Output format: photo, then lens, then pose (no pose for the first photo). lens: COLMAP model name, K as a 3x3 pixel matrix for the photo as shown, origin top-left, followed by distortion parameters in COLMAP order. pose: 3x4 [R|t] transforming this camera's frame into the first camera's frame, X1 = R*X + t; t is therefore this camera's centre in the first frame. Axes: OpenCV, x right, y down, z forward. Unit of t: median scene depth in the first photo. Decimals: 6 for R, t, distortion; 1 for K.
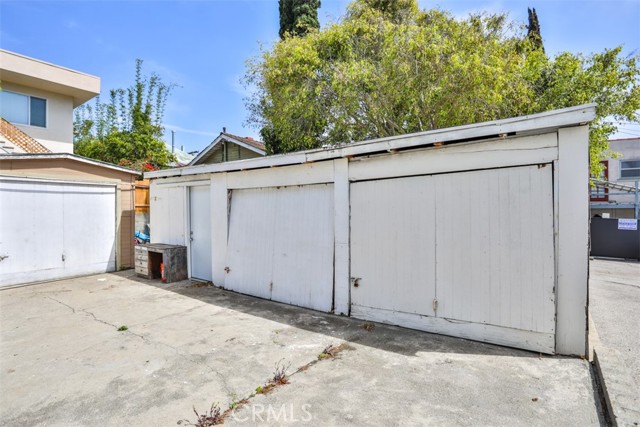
lens RADIAL K [[328.3, 0, 318.2], [0, 328.3, 211.2], [0, 0, 1]] dist [-0.077414, 0.030784]
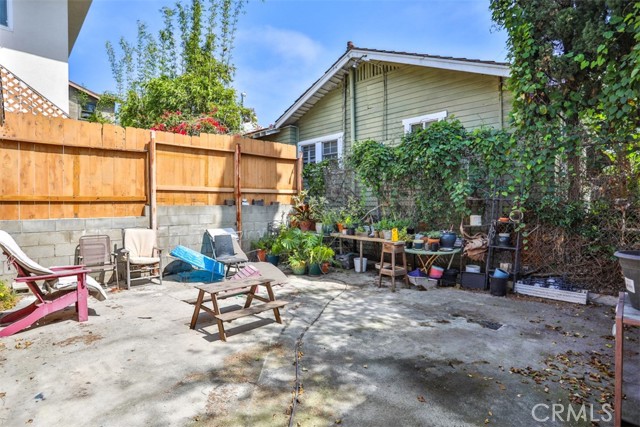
lens RADIAL K [[328.3, 0, 318.2], [0, 328.3, 211.2], [0, 0, 1]] dist [-0.077414, 0.030784]
pose [[0.986734, 0.004672, -0.162278, -0.697722], [0.001000, 0.999392, 0.034854, -0.006069], [0.162342, -0.034554, 0.986129, 1.294672]]
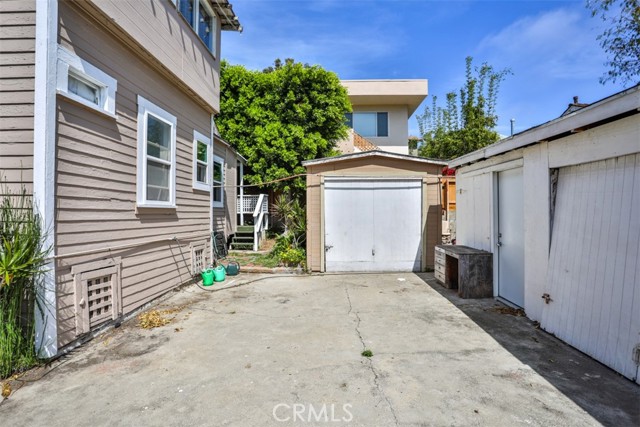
lens RADIAL K [[328.3, 0, 318.2], [0, 328.3, 211.2], [0, 0, 1]] dist [-0.077414, 0.030784]
pose [[0.550862, 0.003911, -0.834587, -0.013891], [-0.002521, 0.999992, 0.003022, 0.011467], [0.834593, 0.000439, 0.550868, 0.260904]]
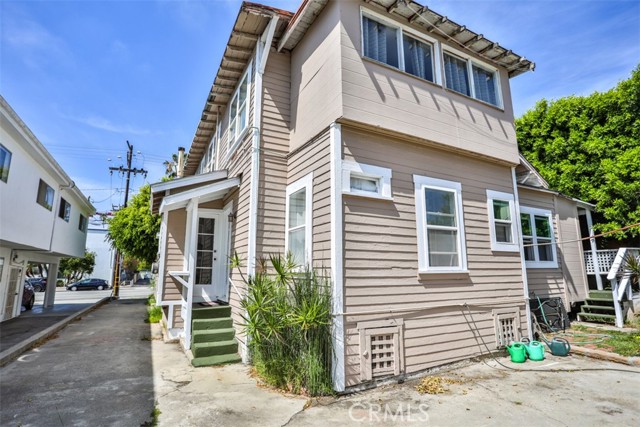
lens RADIAL K [[328.3, 0, 318.2], [0, 328.3, 211.2], [0, 0, 1]] dist [-0.077414, 0.030784]
pose [[-0.449598, -0.154691, -0.879734, 0.000651], [0.006320, 0.984314, -0.176310, -0.003367], [0.893209, -0.084829, -0.441568, 0.433131]]
